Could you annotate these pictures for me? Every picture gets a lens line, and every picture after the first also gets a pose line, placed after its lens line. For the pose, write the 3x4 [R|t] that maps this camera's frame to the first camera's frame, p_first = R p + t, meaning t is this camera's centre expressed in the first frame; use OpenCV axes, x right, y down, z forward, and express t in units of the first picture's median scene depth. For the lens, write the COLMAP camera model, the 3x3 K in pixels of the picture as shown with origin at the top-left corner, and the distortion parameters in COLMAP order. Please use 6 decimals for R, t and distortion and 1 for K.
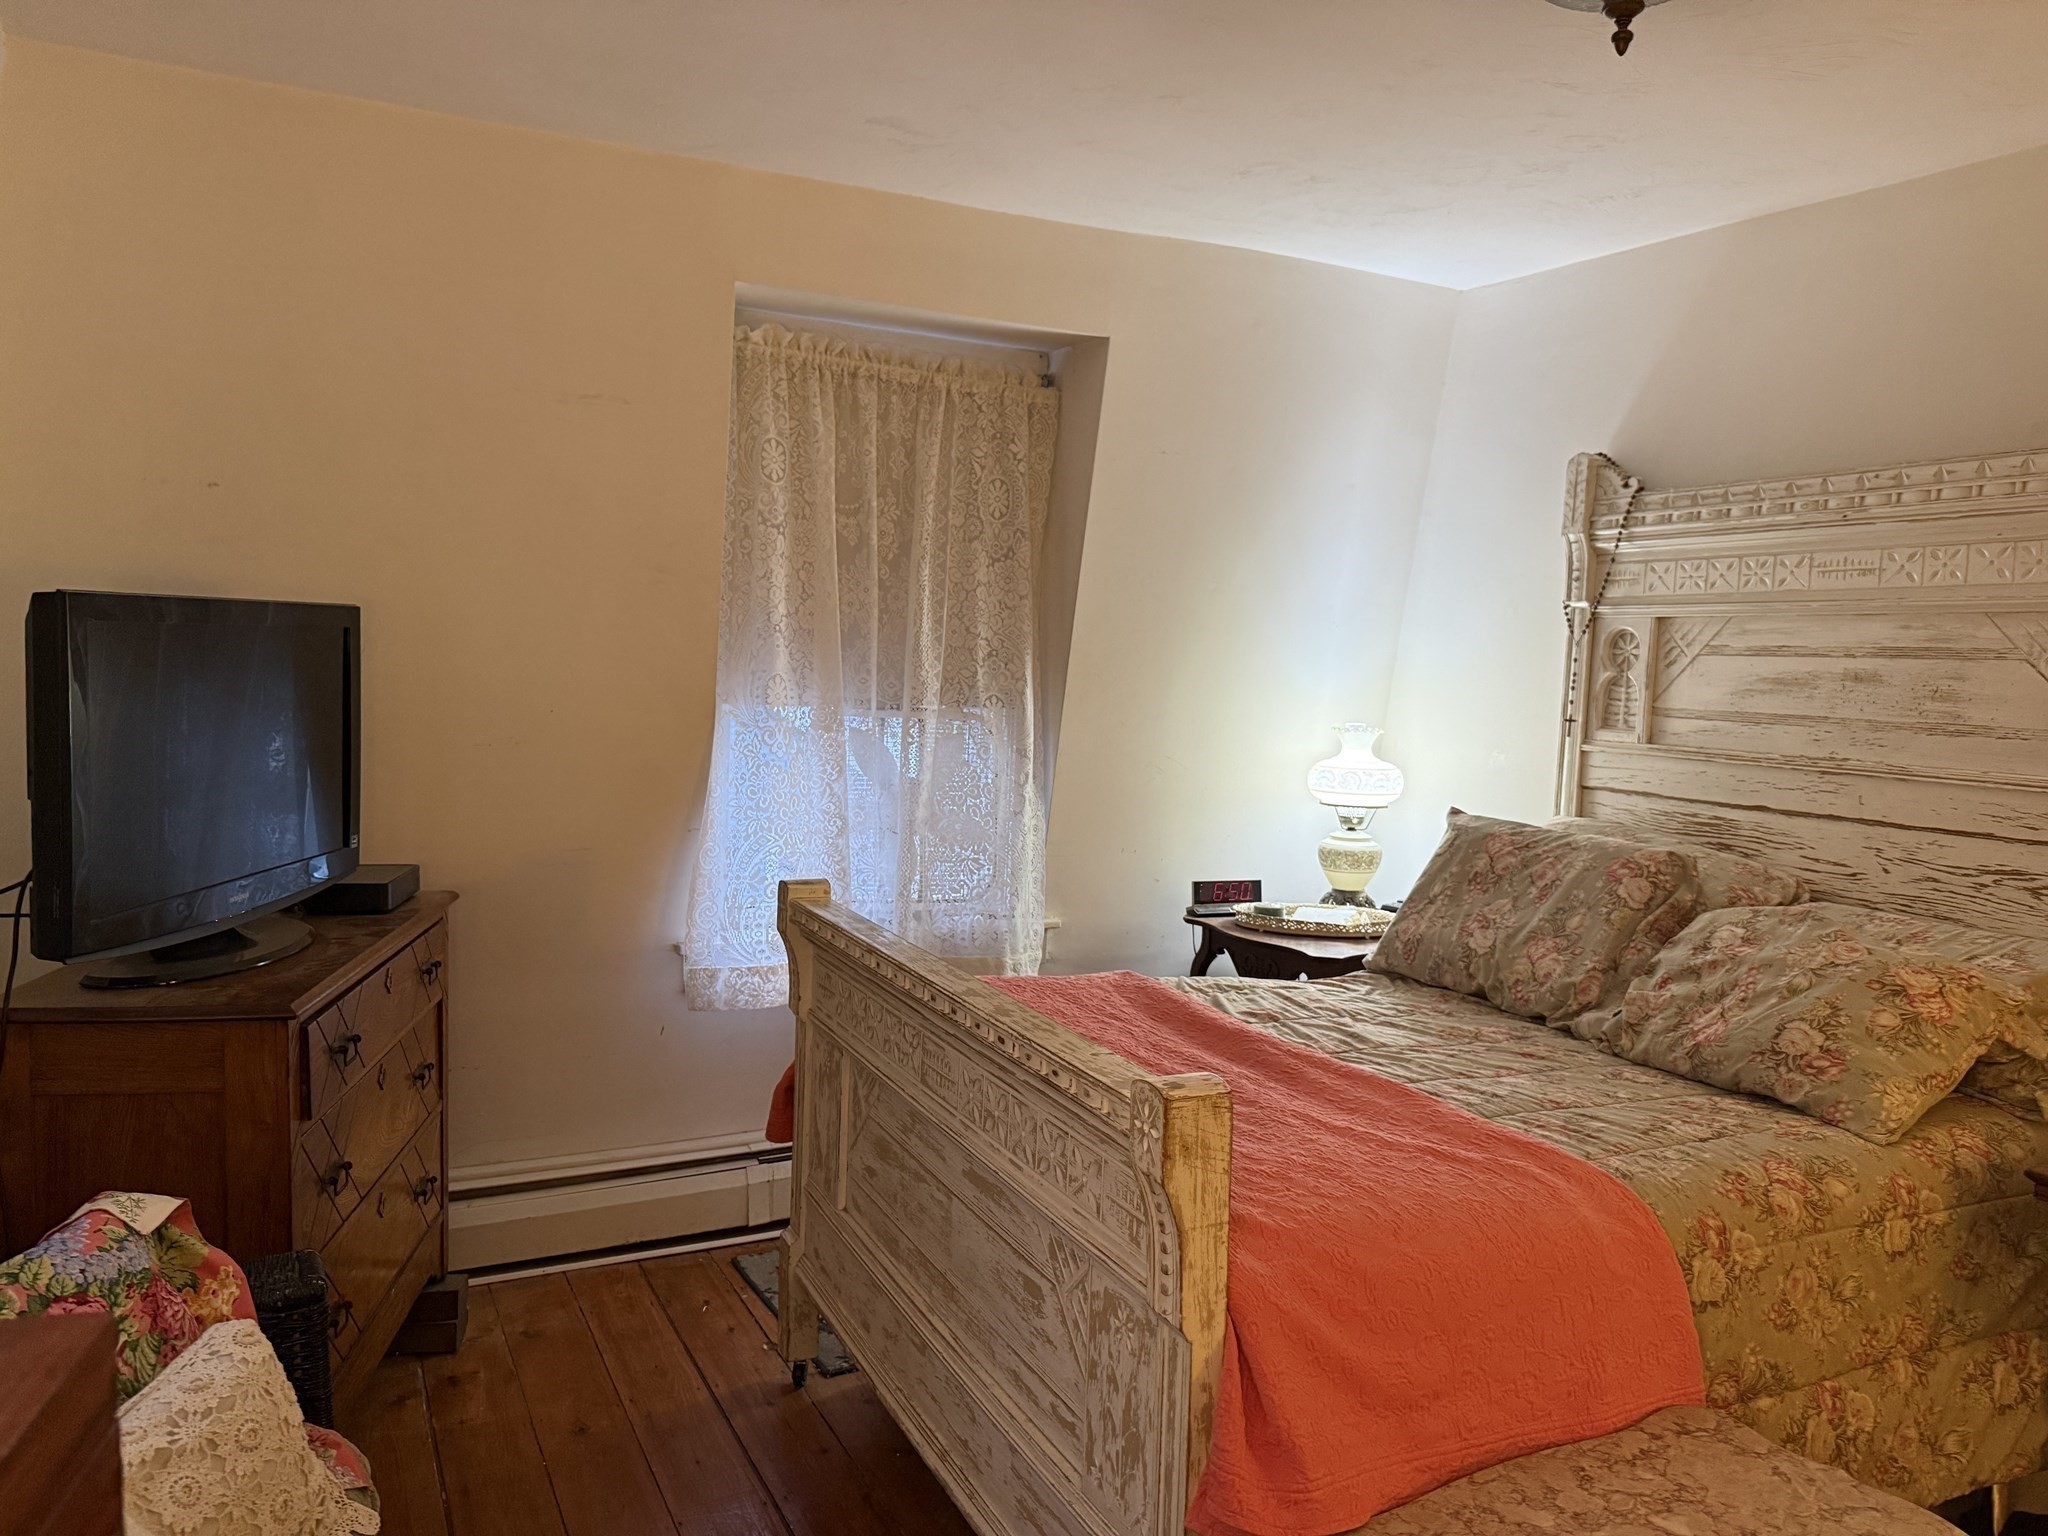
lens RADIAL K [[1437.4, 0, 1024.2], [0, 1437.4, 773.6], [0, 0, 1]] dist [-0.018104, 0.004132]
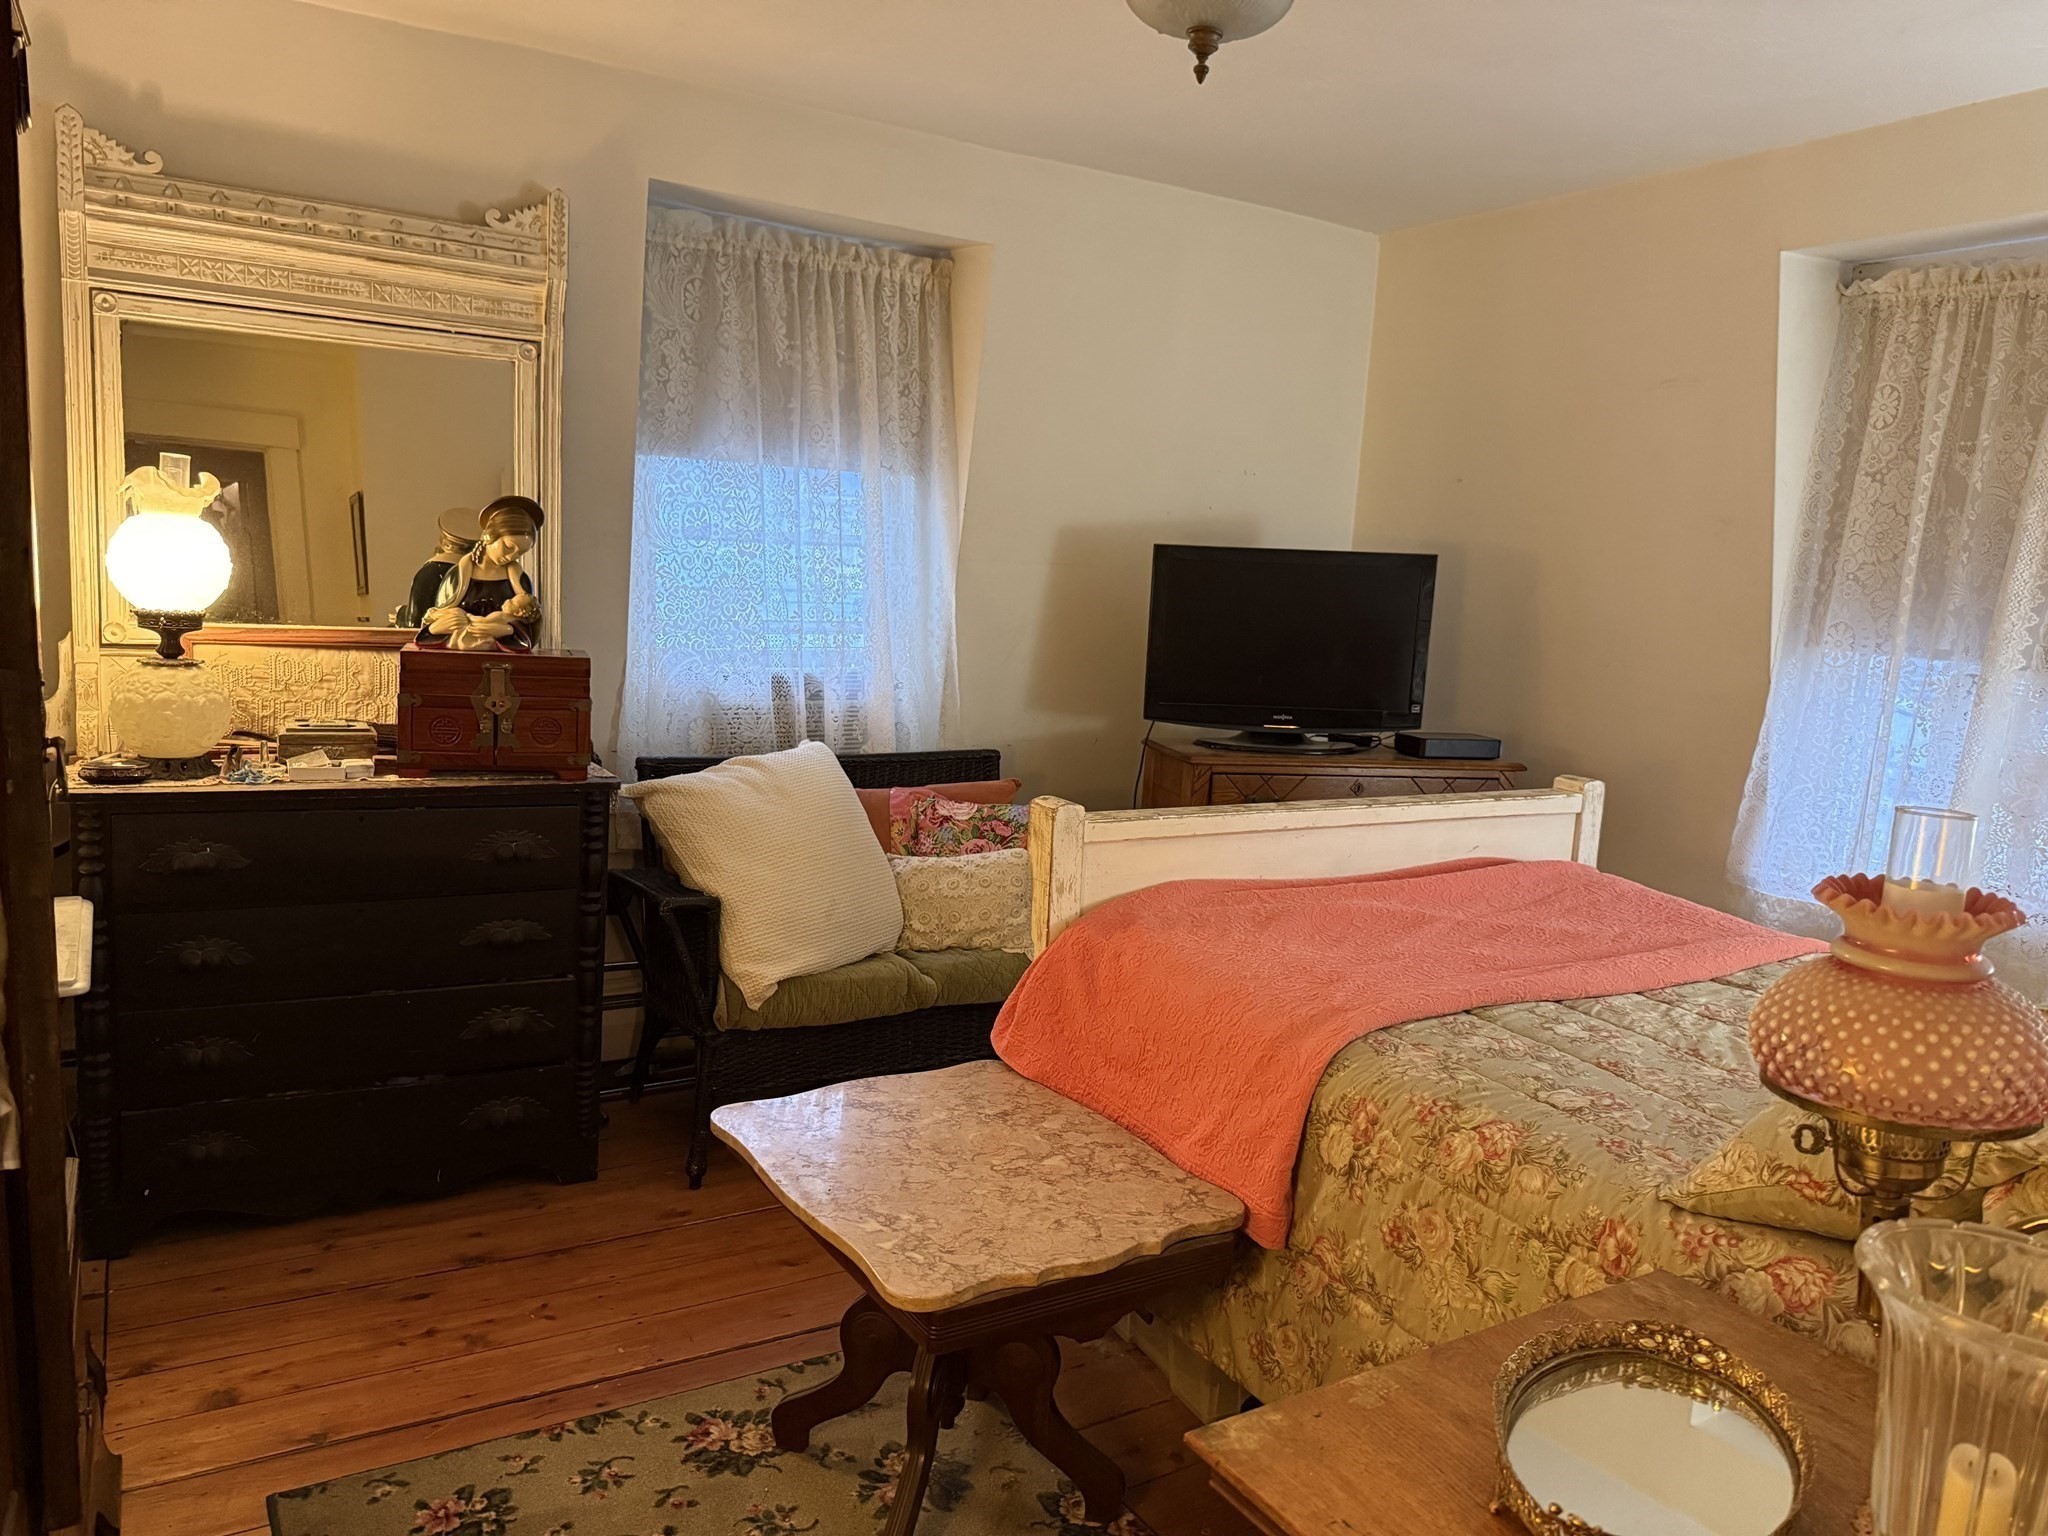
lens RADIAL K [[1437.4, 0, 1019.4], [0, 1437.4, 767.7], [0, 0, 1]] dist [-0.018104, 0.004132]
pose [[0.071377, 0.116866, -0.990580, 1.374587], [-0.129138, 0.985837, 0.107001, -0.000622], [0.989054, 0.120284, 0.085458, 0.607862]]
